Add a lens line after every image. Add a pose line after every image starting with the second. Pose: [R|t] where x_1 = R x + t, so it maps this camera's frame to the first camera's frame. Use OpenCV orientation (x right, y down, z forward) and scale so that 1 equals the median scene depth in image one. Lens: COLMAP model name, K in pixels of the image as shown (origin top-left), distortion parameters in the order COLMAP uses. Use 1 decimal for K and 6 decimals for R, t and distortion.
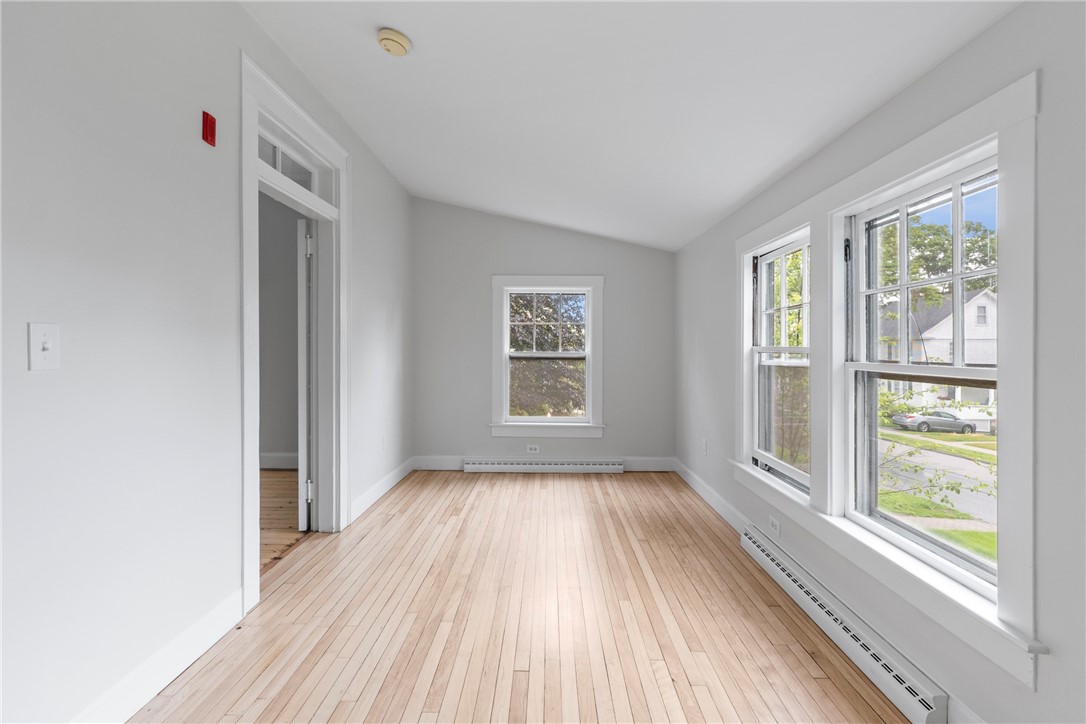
lens RADIAL K [[517.1, 0, 542.8], [0, 517.1, 352.1], [0, 0, 1]] dist [-0.000298, 0.000215]
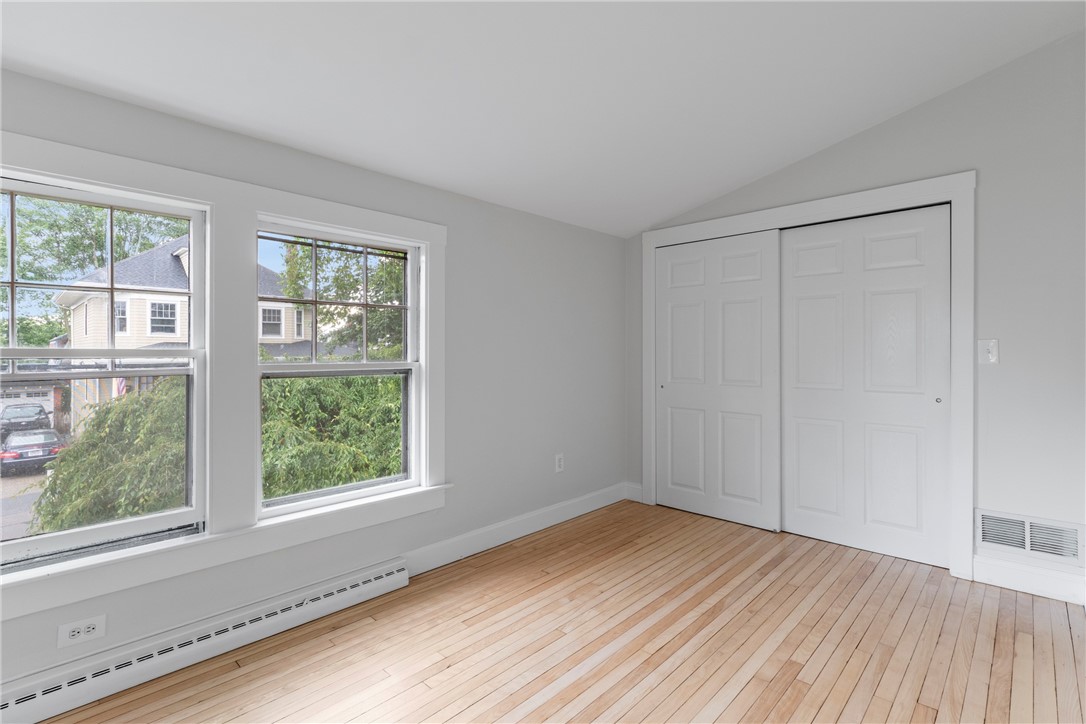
lens RADIAL K [[517.1, 0, 542.8], [0, 517.1, 352.1], [0, 0, 1]] dist [-0.000298, 0.000215]
pose [[-0.735973, -0.001499, 0.677009, -0.527762], [0.005516, 0.999951, 0.008211, -0.011634], [-0.676988, 0.009778, -0.735929, 1.433462]]
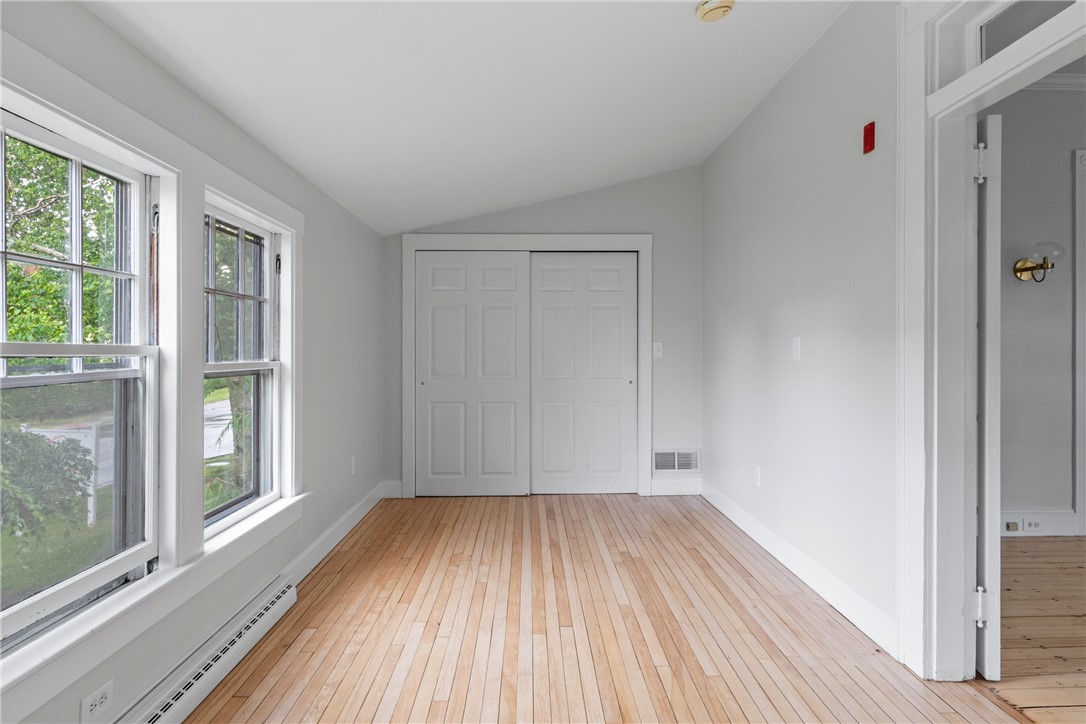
lens RADIAL K [[616.7, 0, 550.2], [0, 616.7, 348.0], [0, 0, 1]] dist [-0.002705, 0.000101]
pose [[-0.998969, -0.000504, -0.045403, 0.051570], [-0.000721, 0.999988, 0.004759, -0.013766], [0.045400, 0.004787, -0.998957, 2.140743]]
